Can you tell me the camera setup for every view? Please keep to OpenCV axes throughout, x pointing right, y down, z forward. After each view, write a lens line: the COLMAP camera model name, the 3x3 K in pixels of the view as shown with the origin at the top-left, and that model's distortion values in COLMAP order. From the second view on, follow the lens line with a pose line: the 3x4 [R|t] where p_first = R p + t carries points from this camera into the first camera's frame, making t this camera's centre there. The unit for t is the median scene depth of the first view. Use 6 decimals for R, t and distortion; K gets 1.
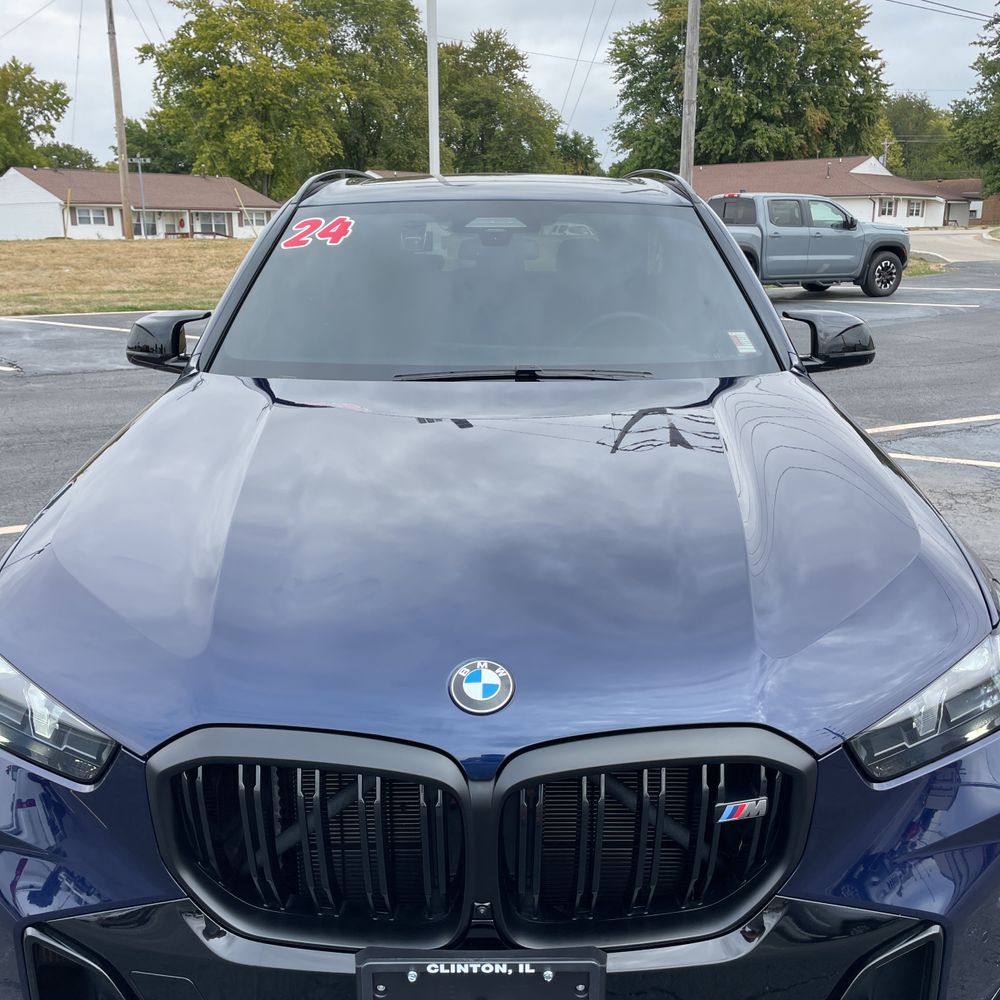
lens RADIAL K [[1013.7, 0, 500.0], [0, 1013.7, 495.5], [0, 0, 1]] dist [0.032418, 0.000000]
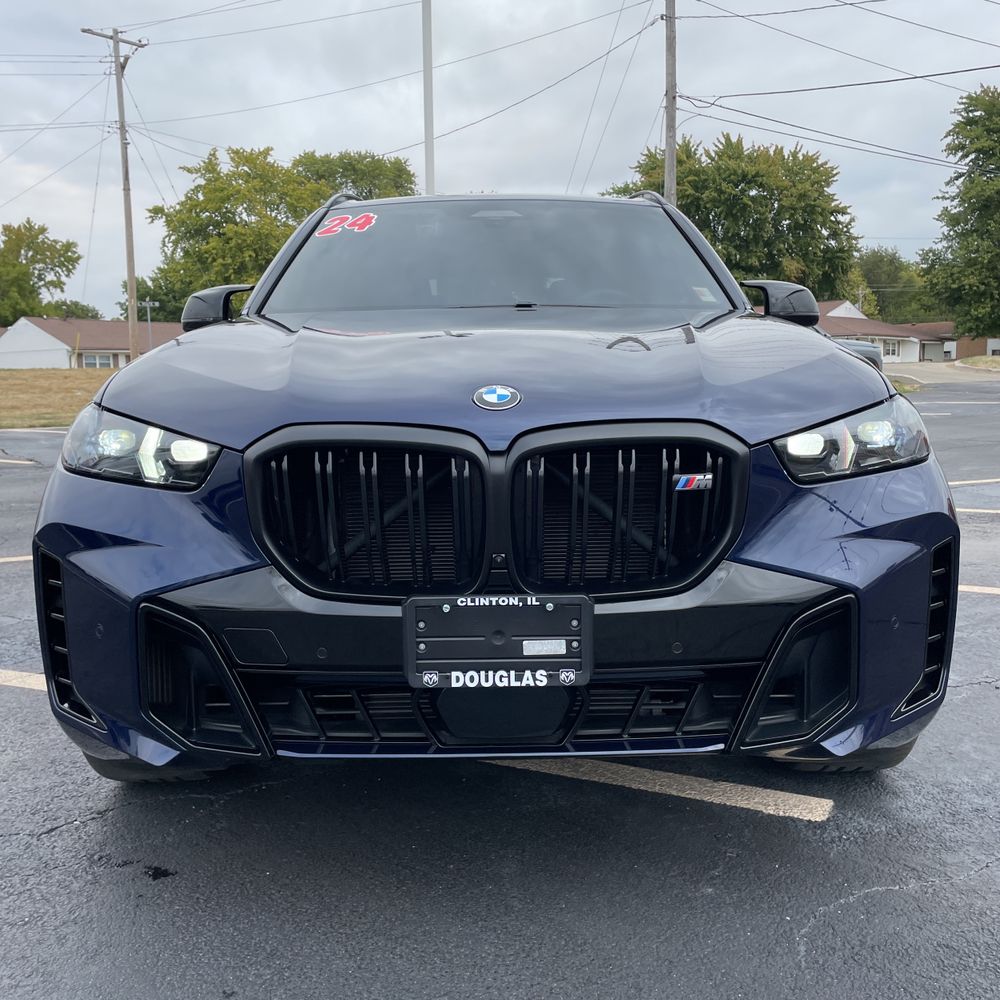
lens RADIAL K [[1013.7, 0, 505.5], [0, 1013.7, 494.3], [0, 0, 1]] dist [0.032418, 0.000000]
pose [[0.999881, -0.010774, 0.010998, -0.022250], [0.012210, 0.990049, -0.140191, 0.504738], [-0.009378, 0.140308, 0.990063, -0.304492]]
